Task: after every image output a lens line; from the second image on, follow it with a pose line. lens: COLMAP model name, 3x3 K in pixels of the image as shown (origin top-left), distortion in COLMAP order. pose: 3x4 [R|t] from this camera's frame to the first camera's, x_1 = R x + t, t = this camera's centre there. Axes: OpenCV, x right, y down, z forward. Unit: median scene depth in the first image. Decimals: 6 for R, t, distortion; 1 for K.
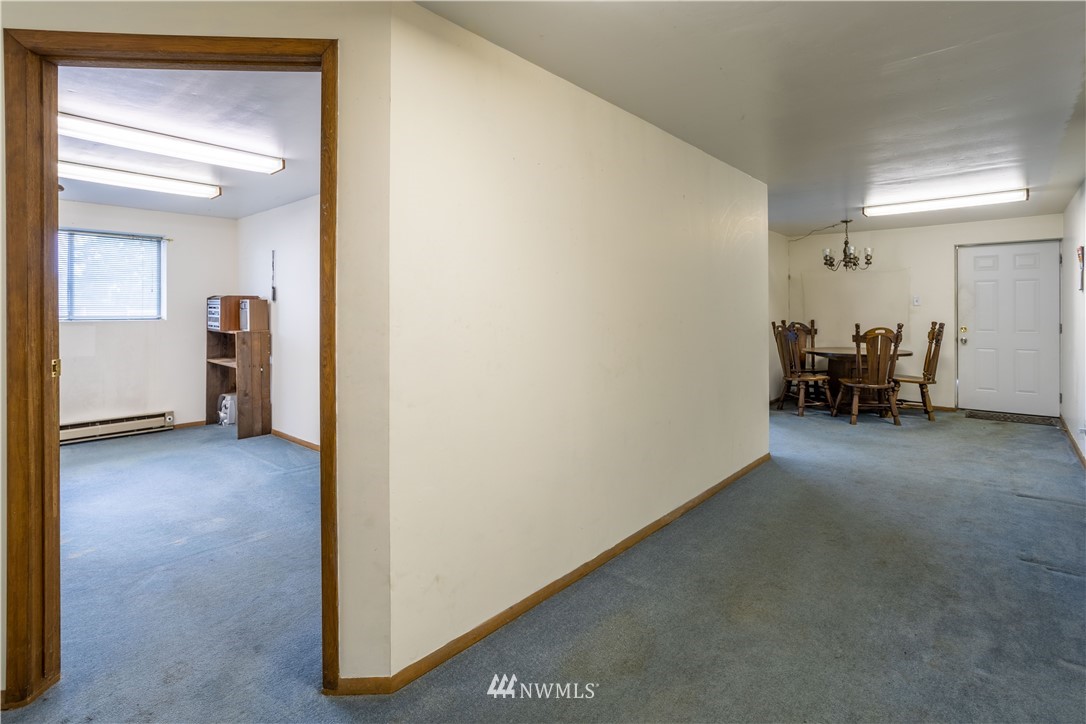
lens RADIAL K [[537.2, 0, 537.3], [0, 537.2, 310.9], [0, 0, 1]] dist [-0.060168, 0.031842]
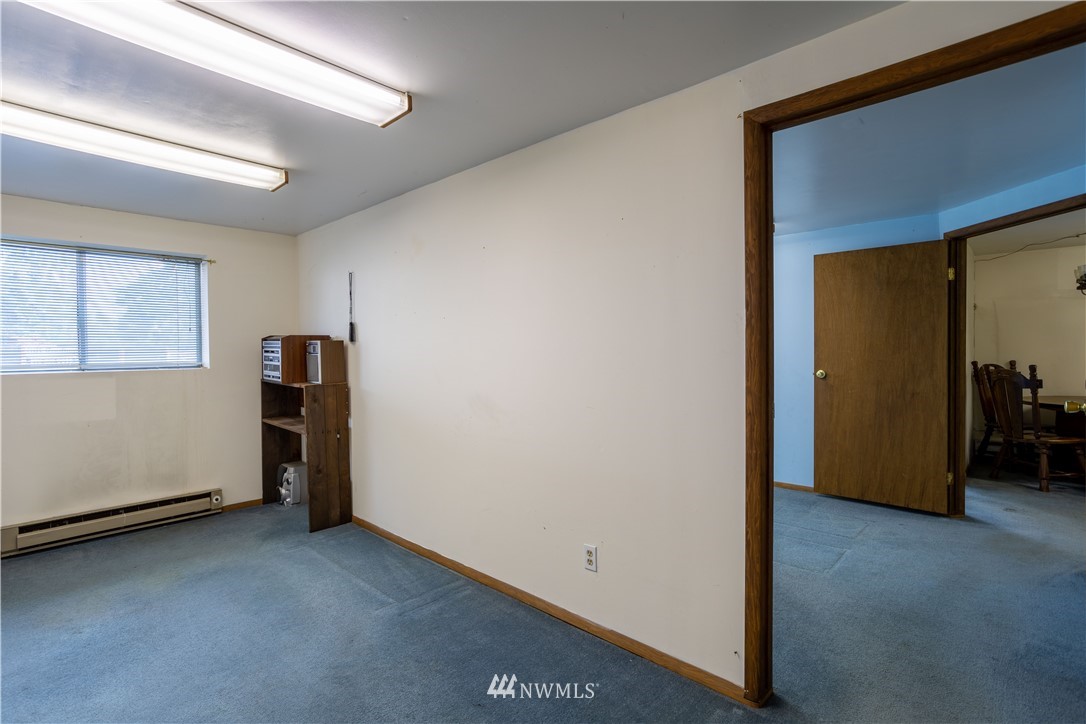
lens RADIAL K [[527.2, 0, 543.0], [0, 527.2, 362.0], [0, 0, 1]] dist [-0.064360, 0.036572]
pose [[0.999314, -0.005745, -0.036584, -0.206422], [0.006706, 0.999634, 0.026191, -0.008348], [0.036420, -0.026418, 0.998987, 0.285781]]
